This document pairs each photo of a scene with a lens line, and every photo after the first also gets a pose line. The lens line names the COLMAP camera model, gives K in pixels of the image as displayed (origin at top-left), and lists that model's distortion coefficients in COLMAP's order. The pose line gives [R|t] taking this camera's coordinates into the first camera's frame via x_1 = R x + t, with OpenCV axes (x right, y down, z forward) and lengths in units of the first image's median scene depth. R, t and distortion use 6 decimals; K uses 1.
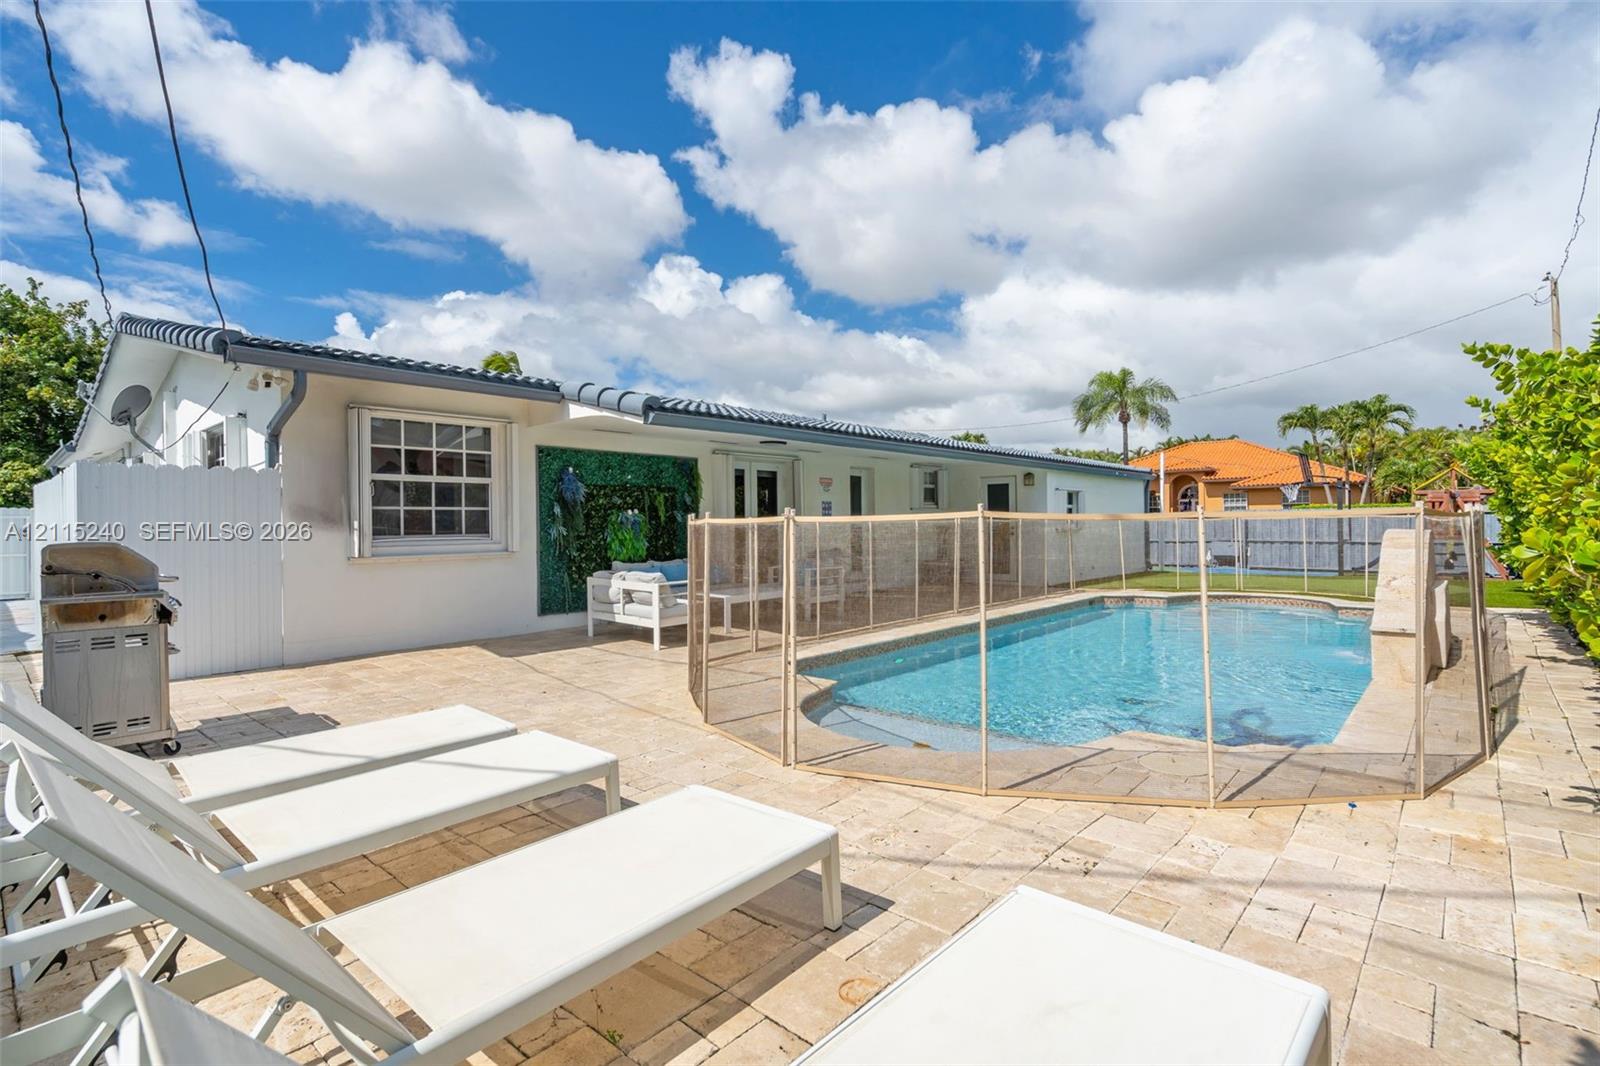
lens RADIAL K [[747.5, 0, 798.7], [0, 747.5, 533.6], [0, 0, 1]] dist [0.008150, -0.002238]
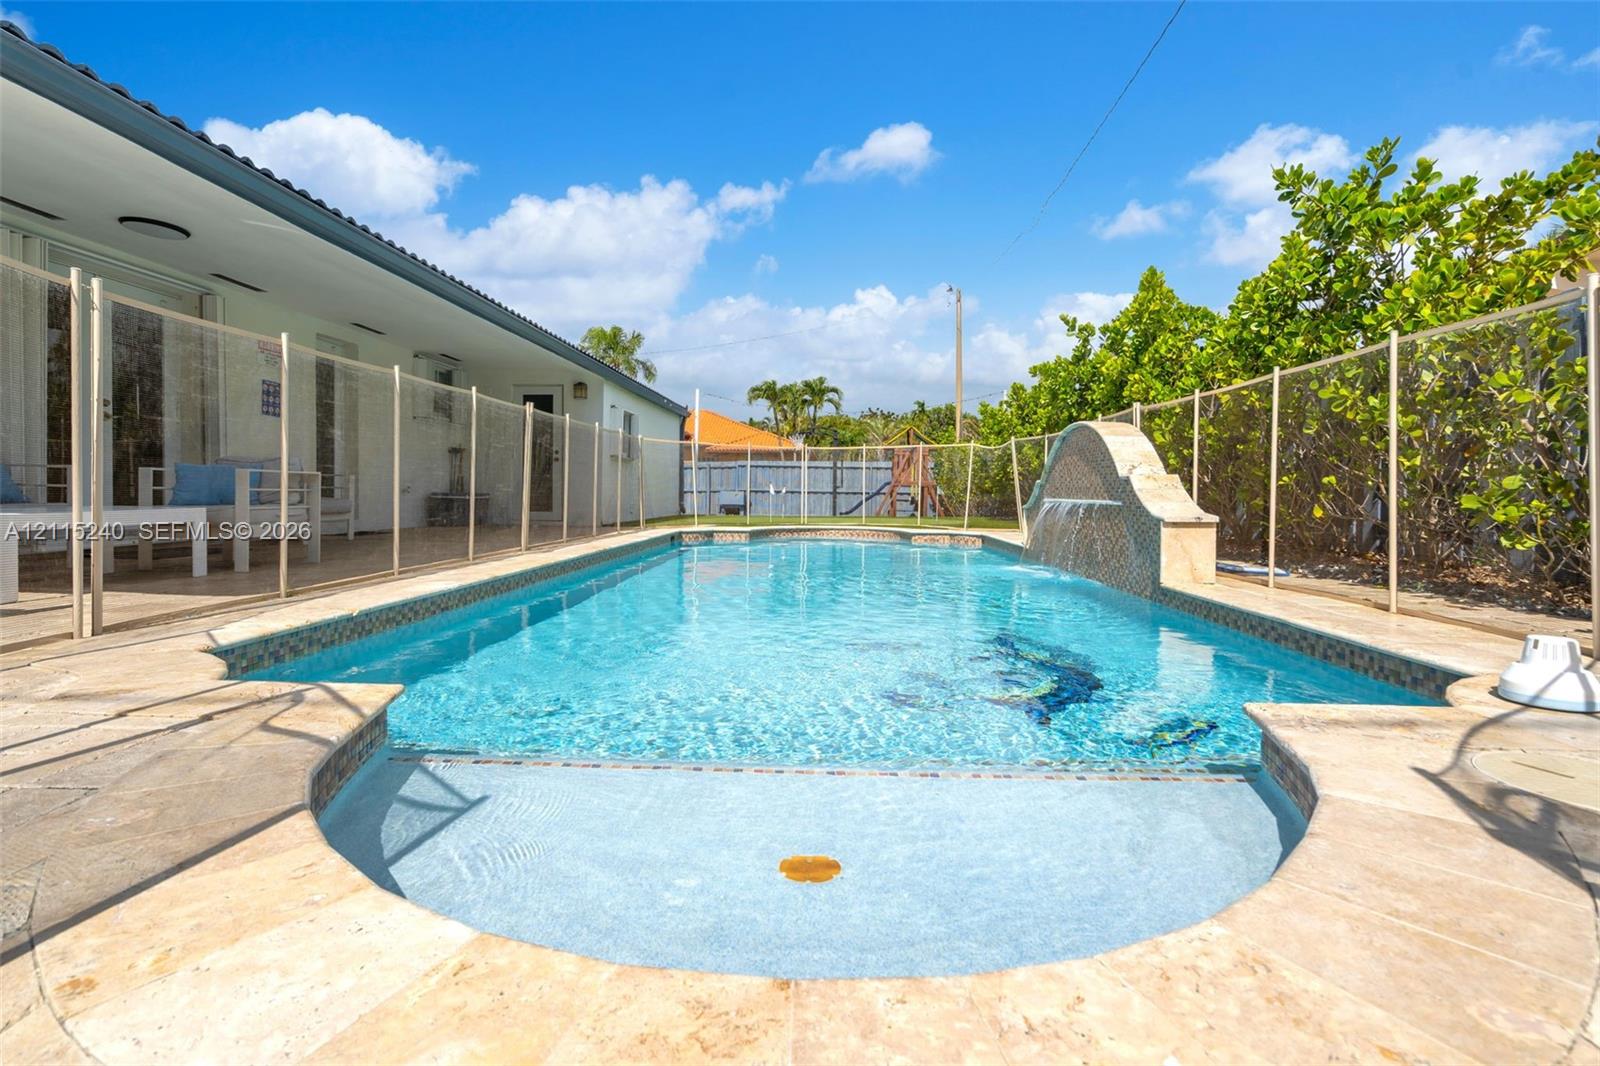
lens RADIAL K [[747.5, 0, 797.7], [0, 747.5, 505.4], [0, 0, 1]] dist [0.008150, -0.002238]
pose [[0.779958, 0.006203, 0.625801, -0.008644], [-0.011617, 0.999922, 0.004567, 0.049916], [-0.625724, -0.010832, 0.779969, 0.278944]]
